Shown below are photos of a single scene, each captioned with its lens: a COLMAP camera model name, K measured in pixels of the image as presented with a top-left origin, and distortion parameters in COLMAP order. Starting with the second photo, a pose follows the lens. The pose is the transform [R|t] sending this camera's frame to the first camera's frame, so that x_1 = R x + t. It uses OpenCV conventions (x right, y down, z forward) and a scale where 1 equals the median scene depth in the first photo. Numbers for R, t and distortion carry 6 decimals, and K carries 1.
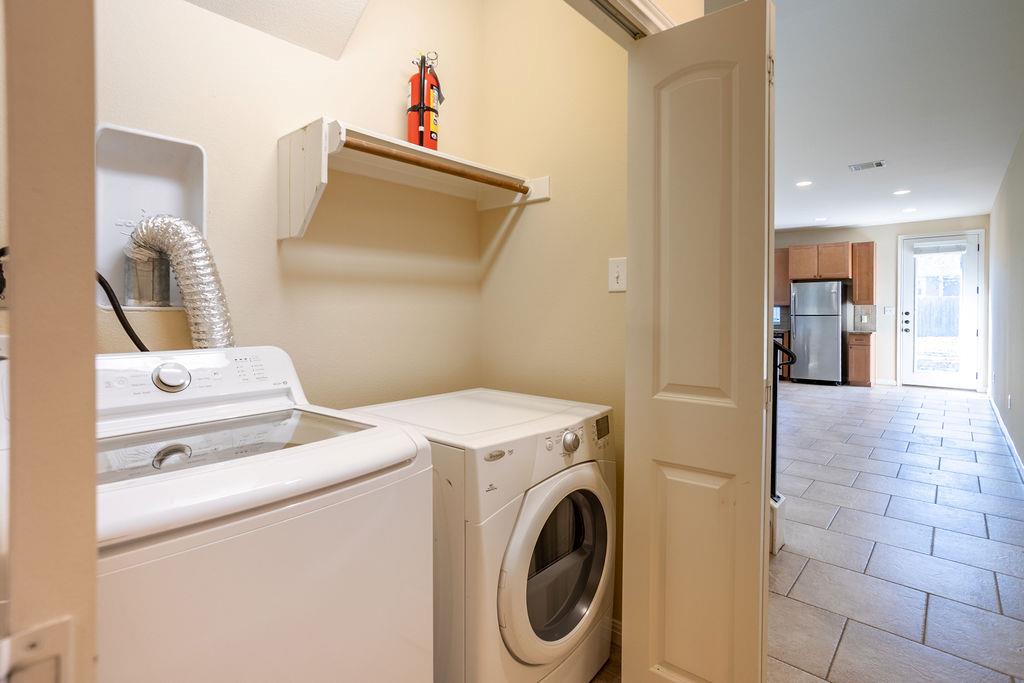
lens RADIAL K [[482.5, 0, 462.9], [0, 482.5, 312.1], [0, 0, 1]] dist [-0.030722, 0.014512]
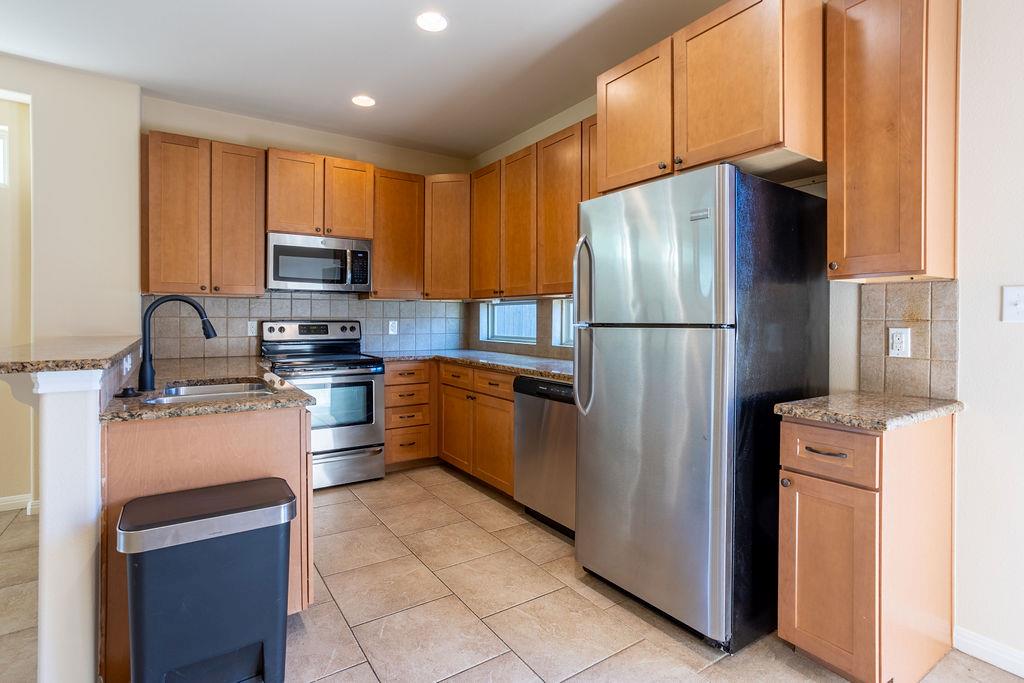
lens RADIAL K [[482.5, 0, 462.9], [0, 482.5, 320.9], [0, 0, 1]] dist [-0.030722, 0.014512]
pose [[0.973563, -0.000773, -0.228417, 0.719603], [0.001159, 0.999998, 0.001554, 0.003700], [0.228415, -0.001778, 0.973562, 0.759376]]
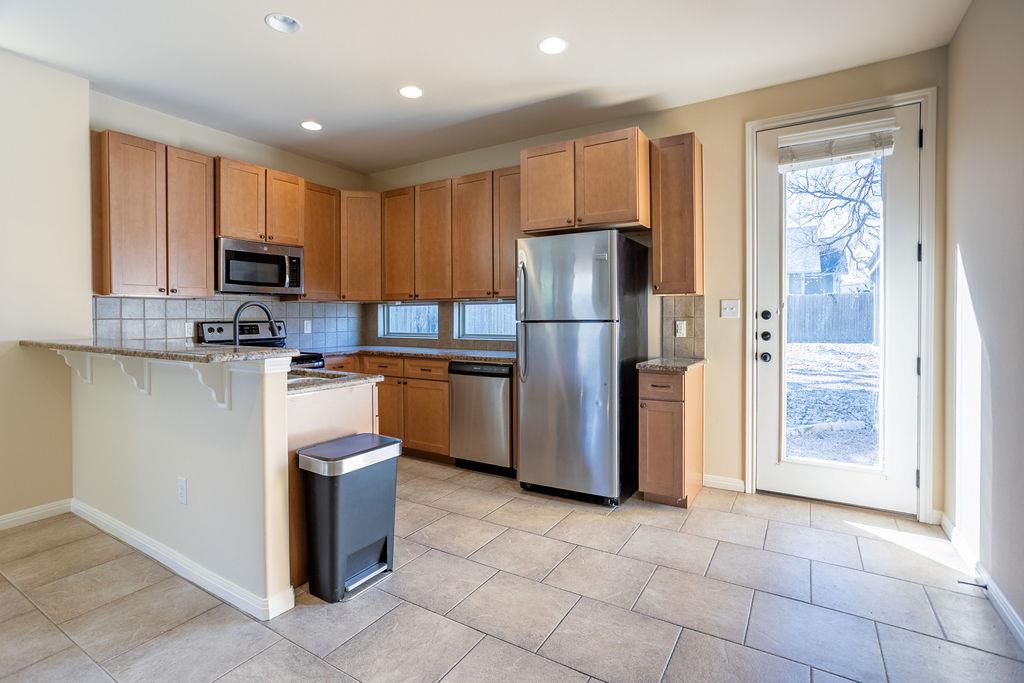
lens RADIAL K [[482.5, 0, 502.8], [0, 482.5, 320.0], [0, 0, 1]] dist [-0.030722, 0.014512]
pose [[0.971719, -0.011194, 0.235874, 0.611498], [0.009954, 0.999930, 0.006446, 0.002324], [-0.235930, -0.003916, 0.971762, 0.646375]]
